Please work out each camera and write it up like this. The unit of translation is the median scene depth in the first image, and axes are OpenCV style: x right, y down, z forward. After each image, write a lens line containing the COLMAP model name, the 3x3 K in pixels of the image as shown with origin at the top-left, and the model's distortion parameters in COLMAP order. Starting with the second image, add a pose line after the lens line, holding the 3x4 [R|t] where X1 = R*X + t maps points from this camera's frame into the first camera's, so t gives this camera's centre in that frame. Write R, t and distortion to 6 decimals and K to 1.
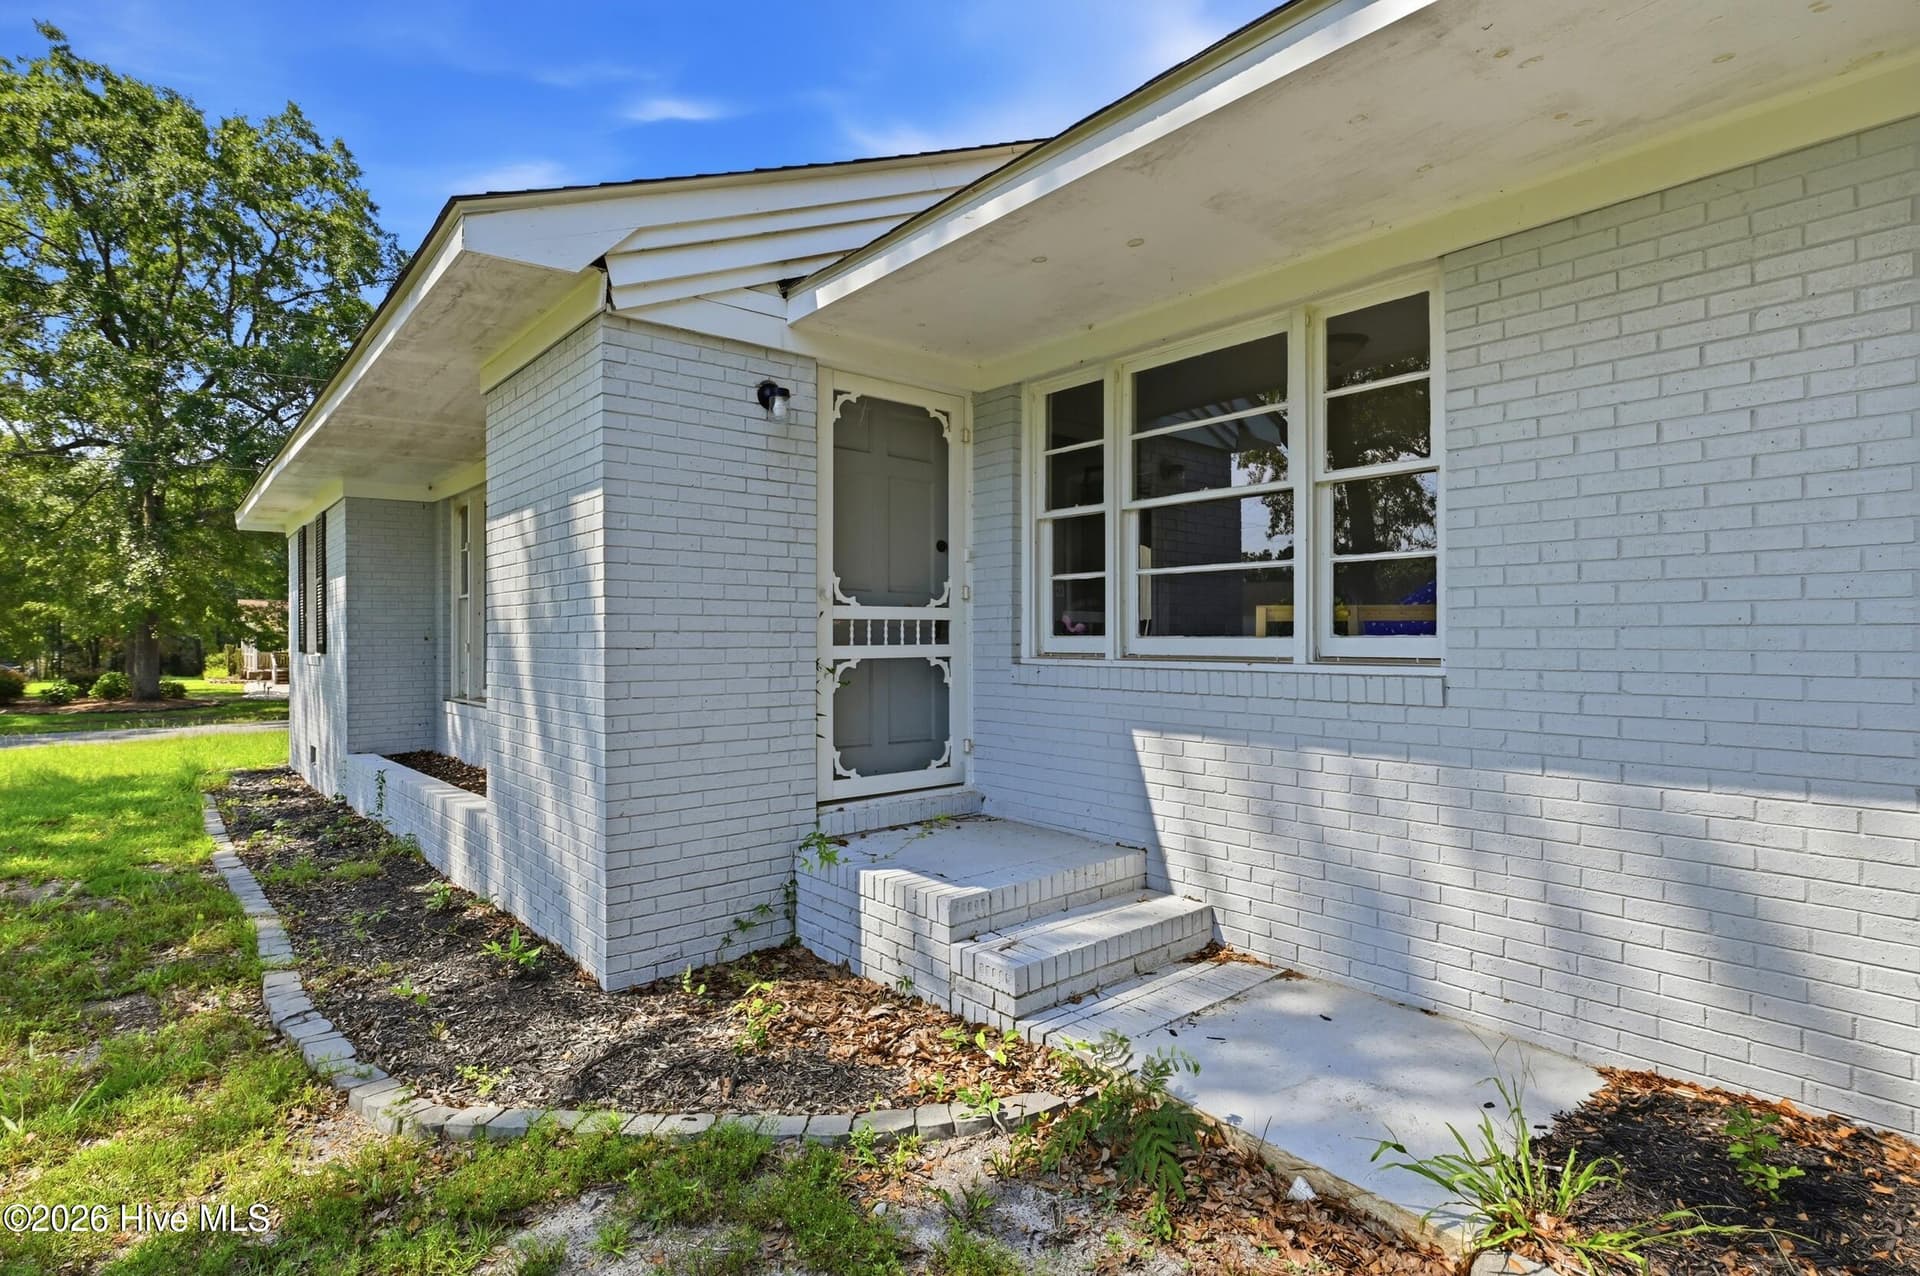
lens RADIAL K [[946.1, 0, 956.0], [0, 946.1, 635.1], [0, 0, 1]] dist [-0.005456, -0.000289]
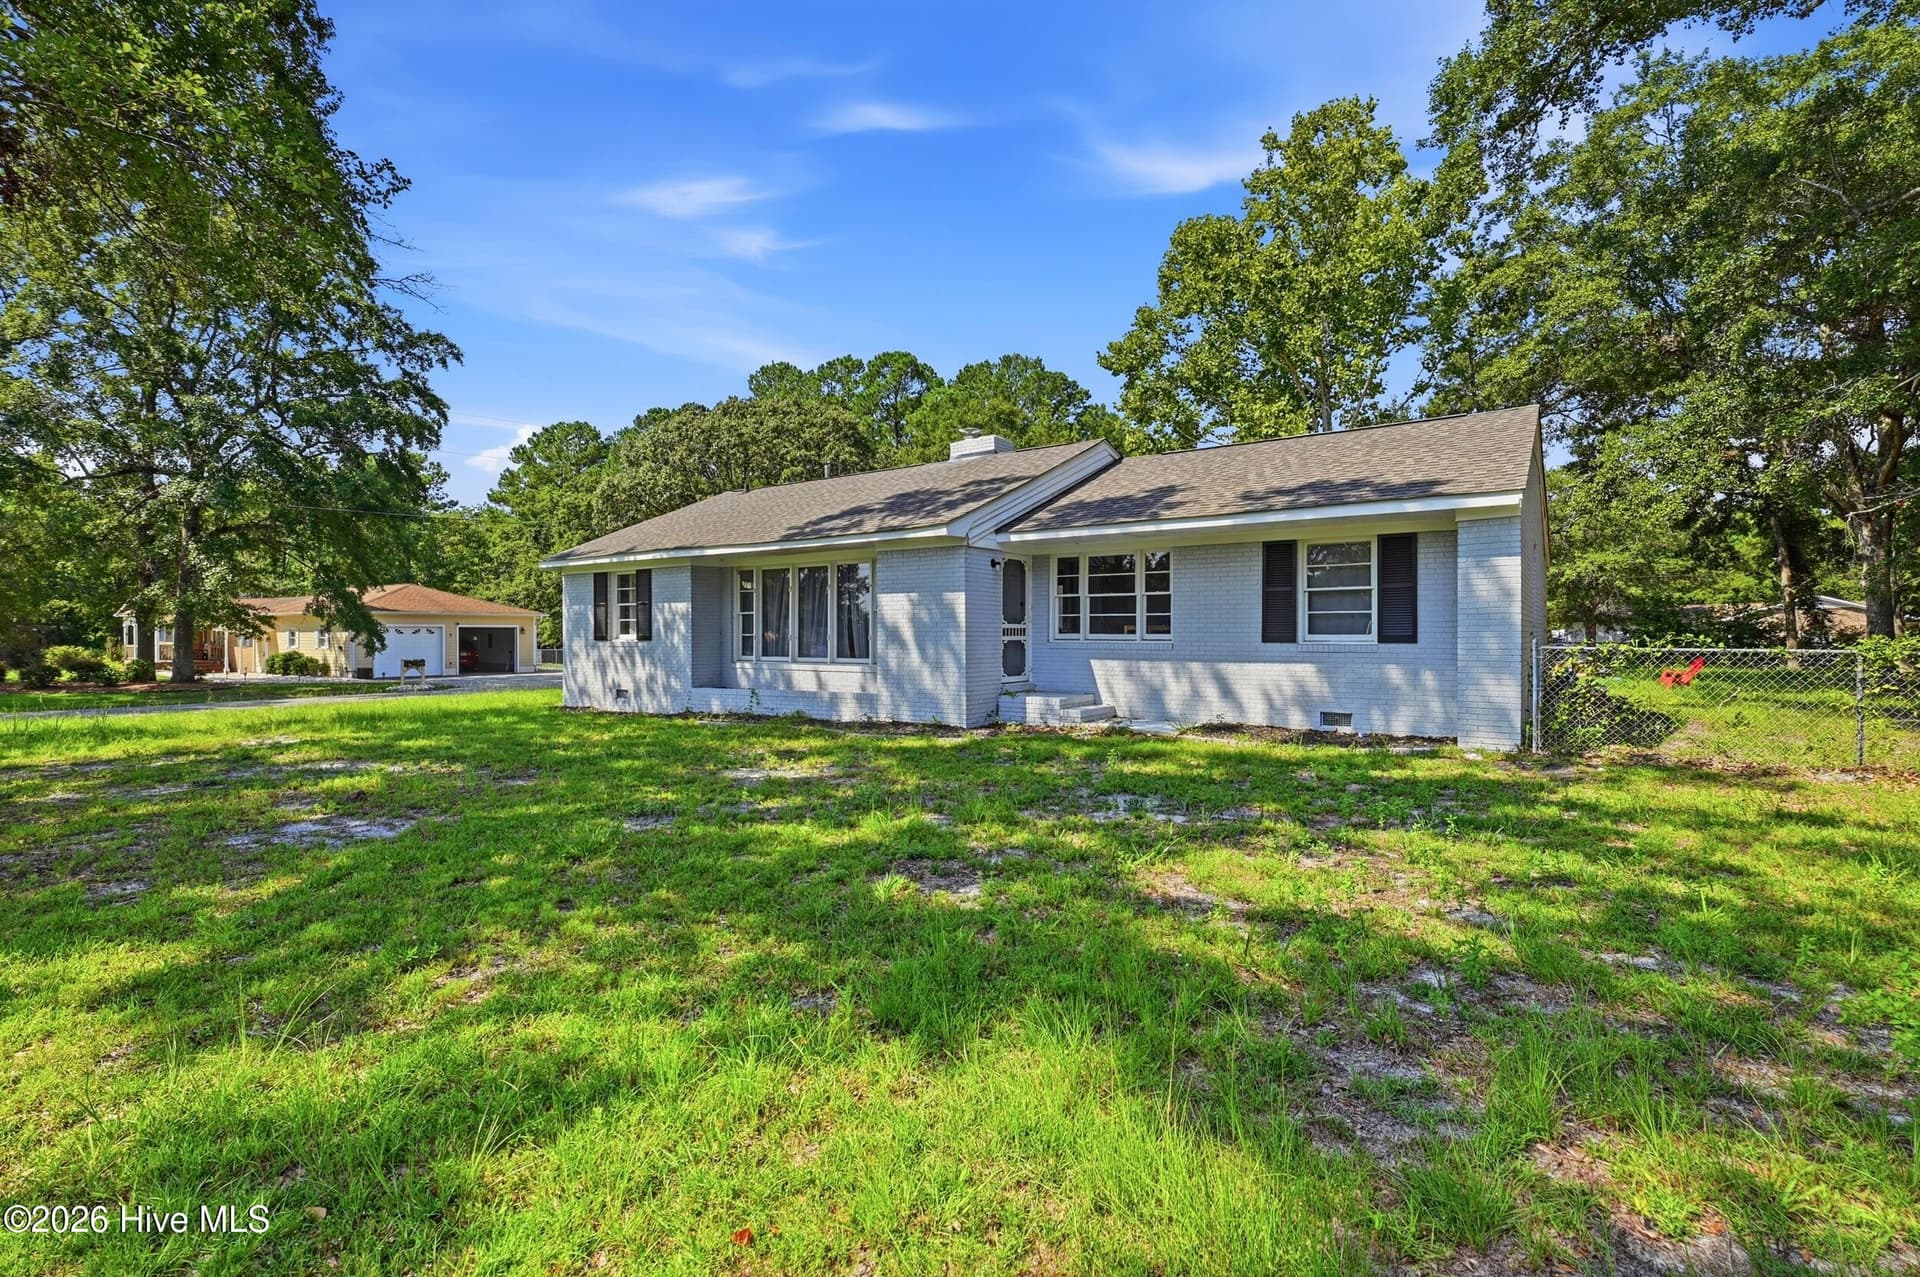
lens RADIAL K [[946.1, 0, 958.9], [0, 946.1, 643.8], [0, 0, 1]] dist [-0.005456, -0.000289]
pose [[0.954134, 0.001298, 0.299379, -1.276366], [-0.005253, 0.999909, 0.012406, -0.001833], [-0.299335, -0.013410, 0.954054, -2.114512]]
